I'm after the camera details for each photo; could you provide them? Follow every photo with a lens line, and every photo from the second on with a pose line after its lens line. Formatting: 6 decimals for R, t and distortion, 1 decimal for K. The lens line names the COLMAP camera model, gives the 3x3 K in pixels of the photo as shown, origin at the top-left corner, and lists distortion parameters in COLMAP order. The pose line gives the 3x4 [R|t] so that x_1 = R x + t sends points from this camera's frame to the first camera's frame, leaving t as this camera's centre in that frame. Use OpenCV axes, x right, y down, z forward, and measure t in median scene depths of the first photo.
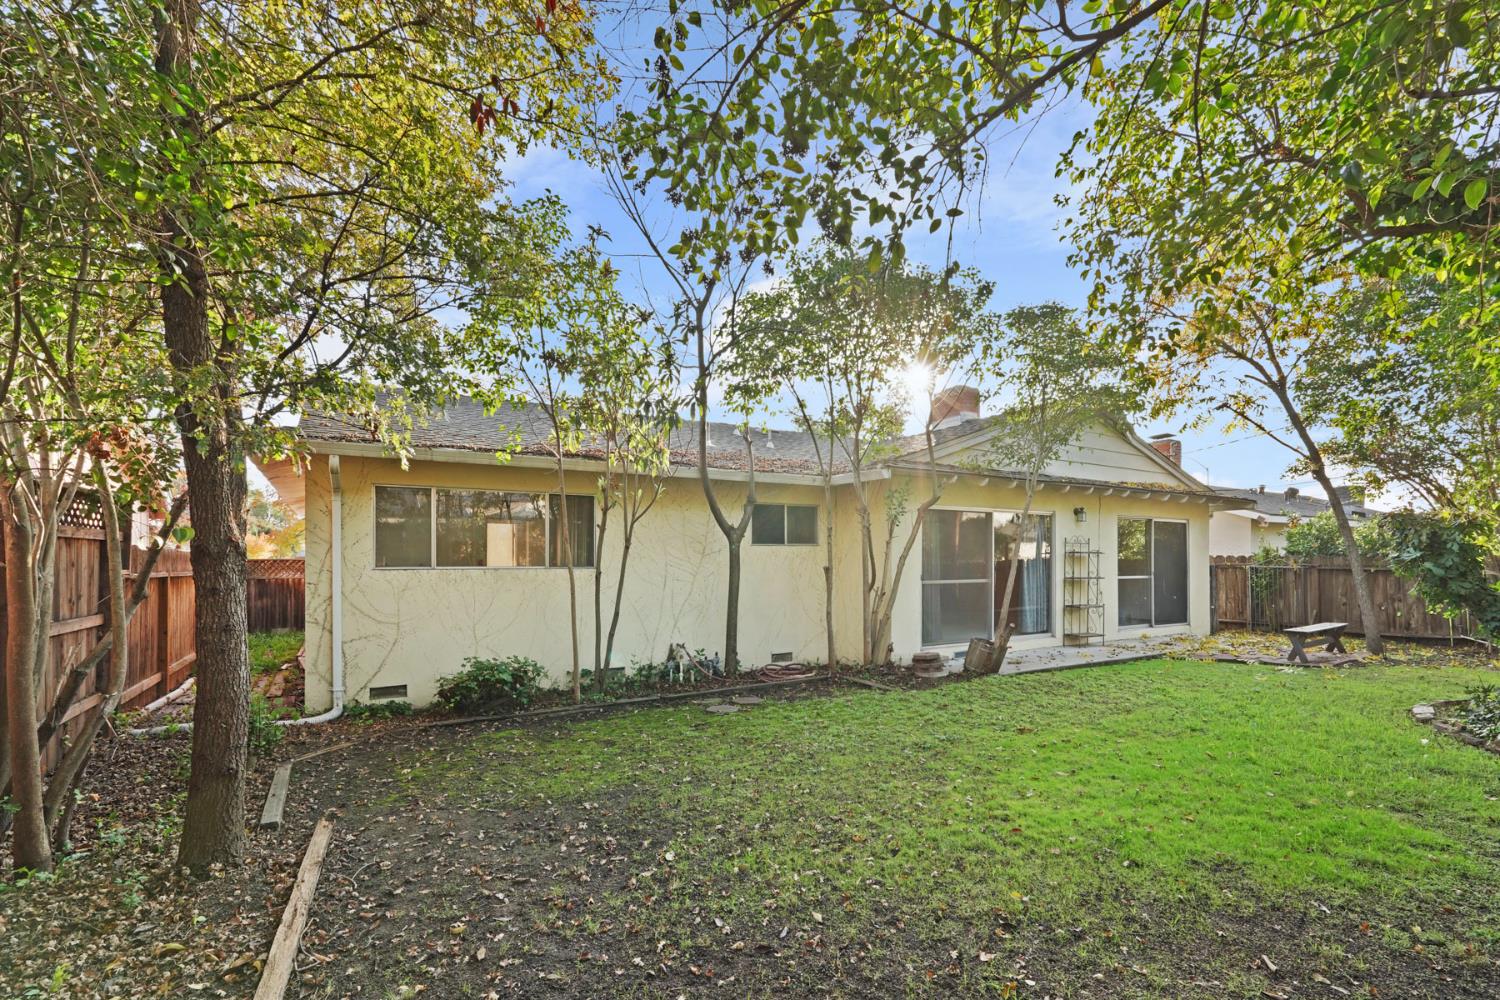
lens RADIAL K [[663.9, 0, 741.4], [0, 663.9, 556.1], [0, 0, 1]] dist [0.000959, 0.000150]
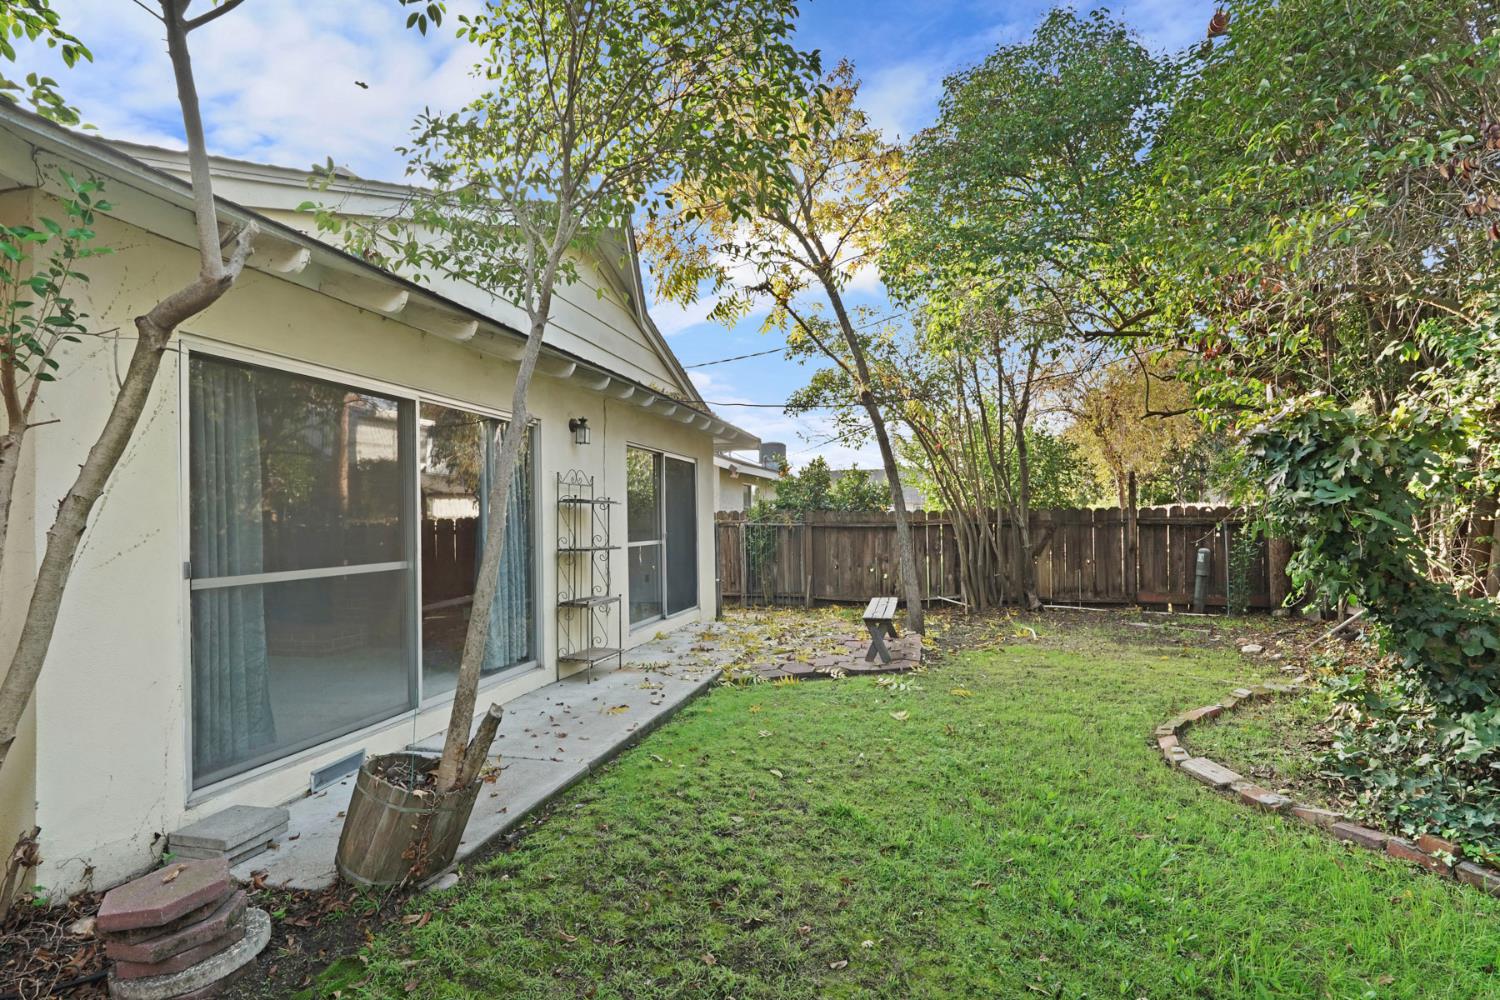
lens RADIAL K [[739.6, 0, 749.2], [0, 739.6, 512.4], [0, 0, 1]] dist [0.000565, -0.000096]
pose [[0.692655, -0.000190, 0.721269, 0.174363], [0.006325, 0.999963, -0.005811, 0.008149], [-0.721241, 0.008587, 0.692631, 0.493187]]
